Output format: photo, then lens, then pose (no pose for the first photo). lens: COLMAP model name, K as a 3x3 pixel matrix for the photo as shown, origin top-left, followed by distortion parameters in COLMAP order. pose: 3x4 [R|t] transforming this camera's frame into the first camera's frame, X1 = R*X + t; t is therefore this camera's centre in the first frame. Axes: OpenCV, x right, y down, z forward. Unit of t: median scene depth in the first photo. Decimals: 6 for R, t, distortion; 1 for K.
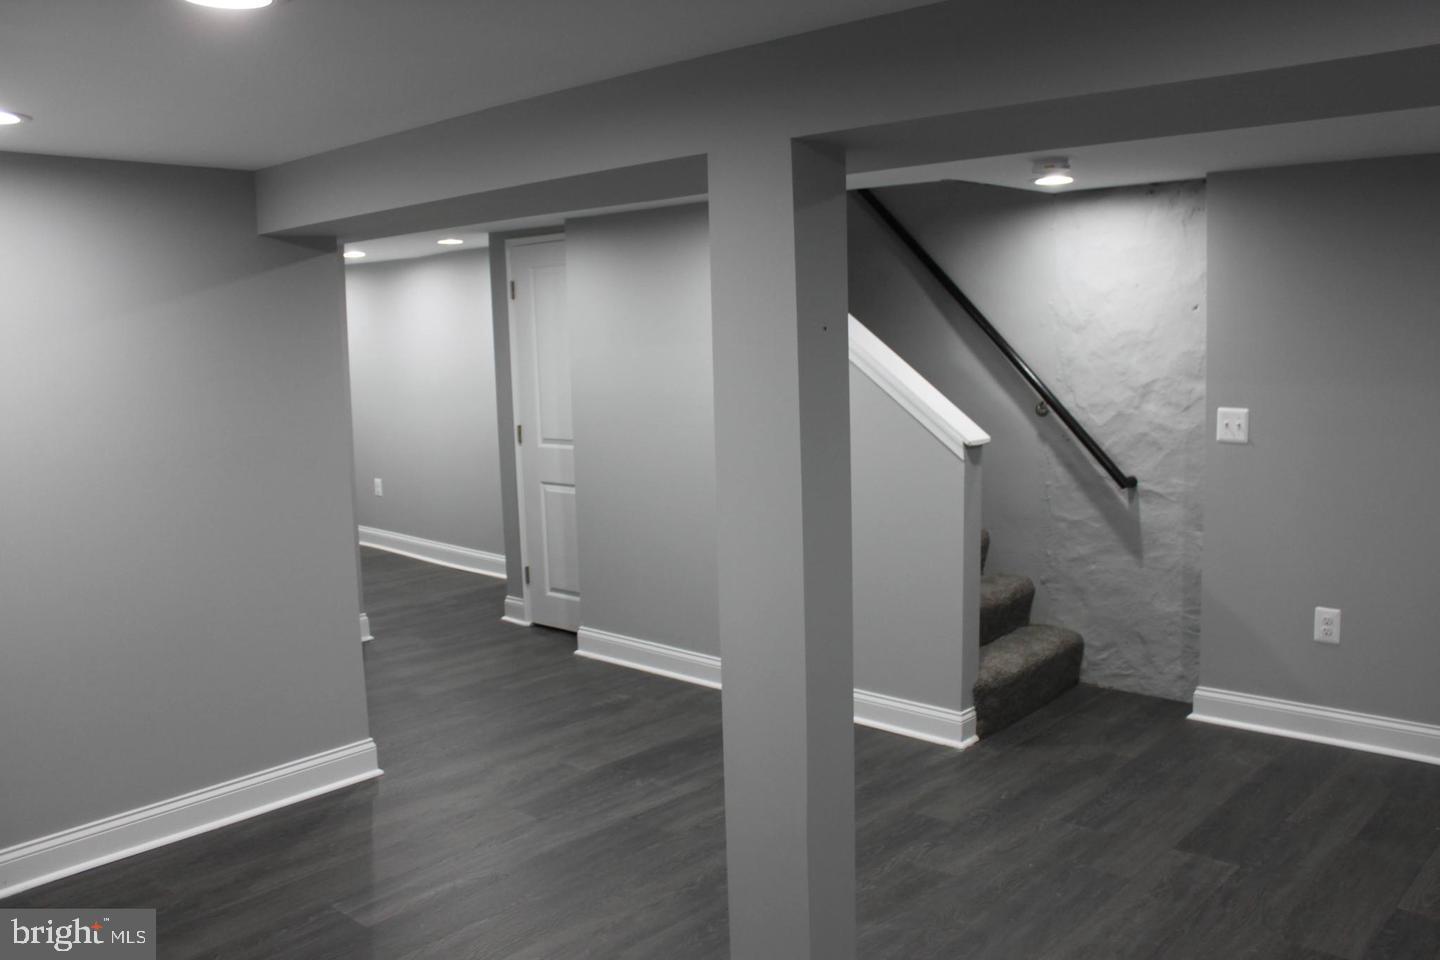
lens RADIAL K [[1203.2, 0, 722.4], [0, 1203.2, 485.4], [0, 0, 1]] dist [-0.156354, 0.129559]
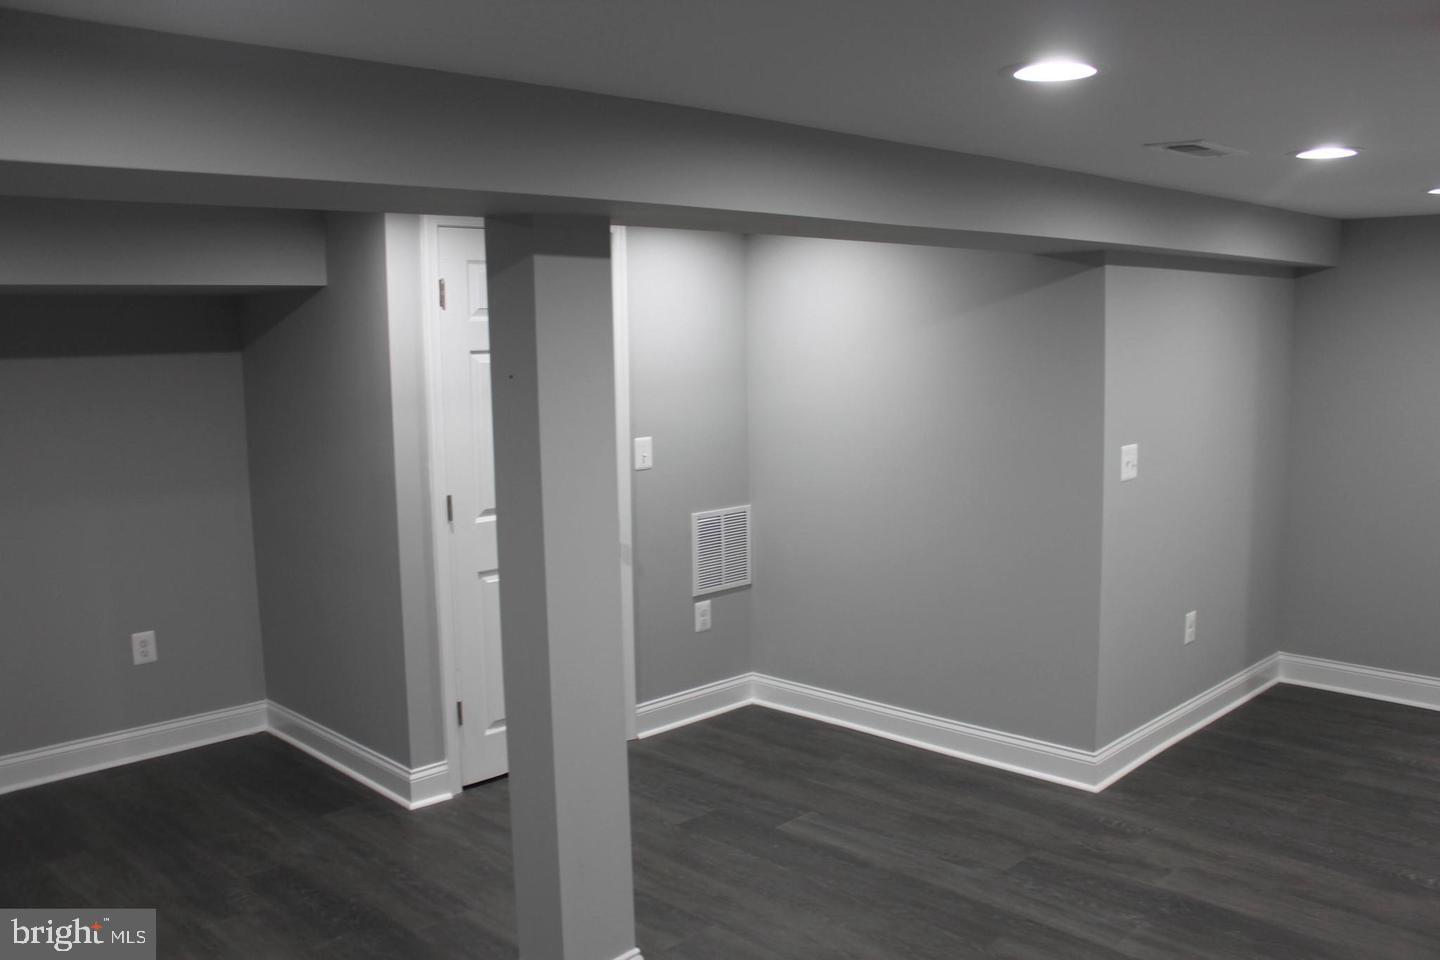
lens RADIAL K [[1203.2, 0, 731.4], [0, 1203.2, 482.1], [0, 0, 1]] dist [-0.156354, 0.129559]
pose [[-0.044561, 0.147365, -0.988078, 0.700340], [-0.112487, 0.982030, 0.151536, -0.133578], [0.992654, 0.117898, -0.027183, 0.737400]]
